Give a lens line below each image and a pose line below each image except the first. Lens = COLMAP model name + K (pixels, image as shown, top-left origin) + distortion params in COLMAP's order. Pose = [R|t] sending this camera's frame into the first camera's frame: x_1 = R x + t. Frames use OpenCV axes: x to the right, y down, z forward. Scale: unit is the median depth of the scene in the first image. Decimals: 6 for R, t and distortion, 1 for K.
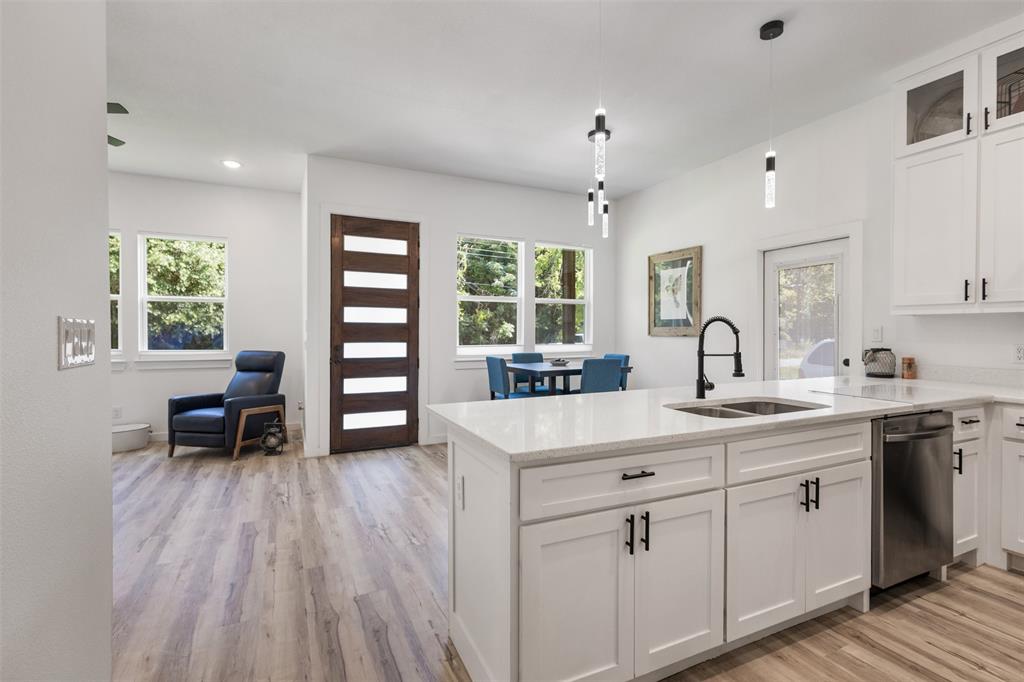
lens RADIAL K [[473.8, 0, 509.6], [0, 473.8, 334.4], [0, 0, 1]] dist [0.011287, -0.002726]
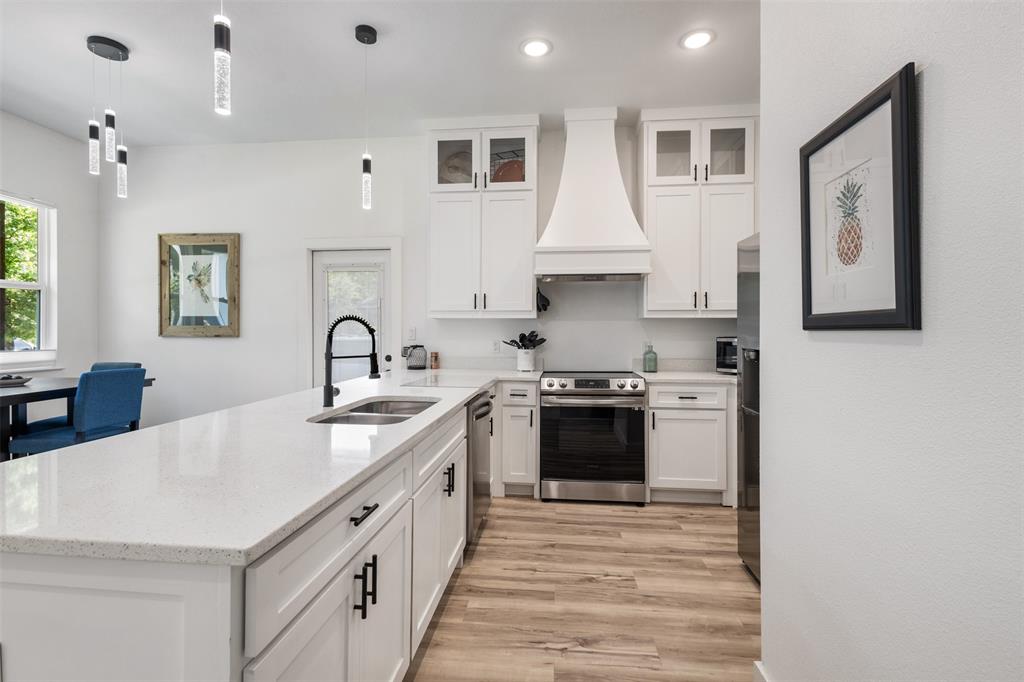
lens RADIAL K [[473.8, 0, 510.6], [0, 473.8, 331.9], [0, 0, 1]] dist [0.011287, -0.002726]
pose [[0.519194, -0.000988, 0.854656, -0.092976], [0.004857, 0.999987, -0.001794, -0.001127], [-0.854643, 0.005082, 0.519192, 0.126102]]
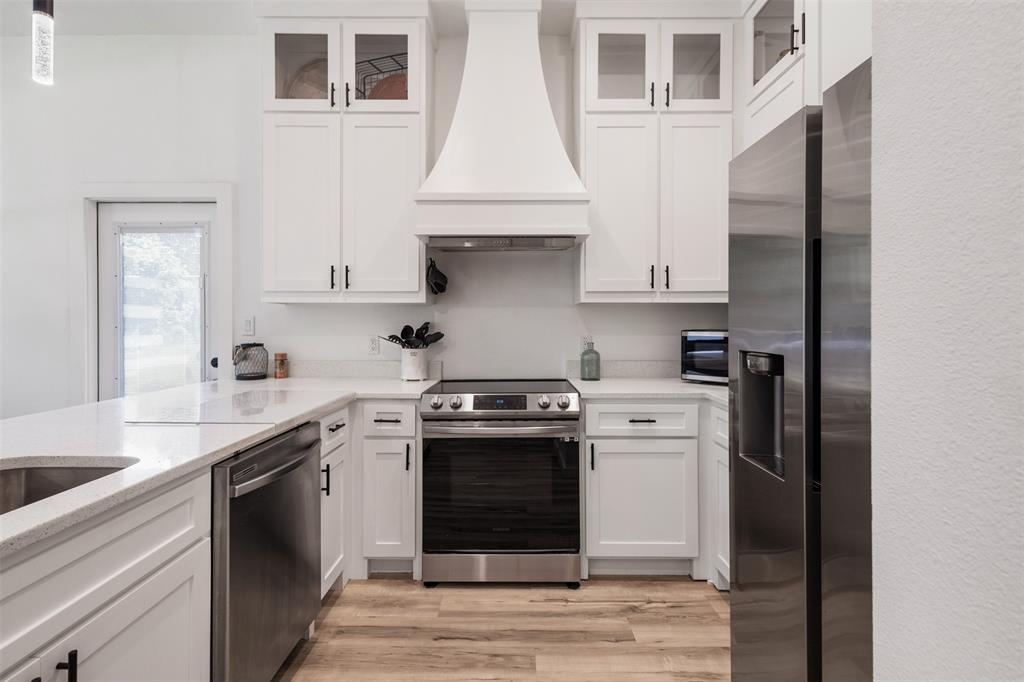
lens RADIAL K [[473.8, 0, 512.7], [0, 473.8, 325.1], [0, 0, 1]] dist [0.011287, -0.002726]
pose [[0.430234, -0.001232, 0.902716, 0.174151], [0.006216, 0.999979, -0.001598, 0.001539], [-0.902696, 0.006299, 0.430233, 0.182752]]
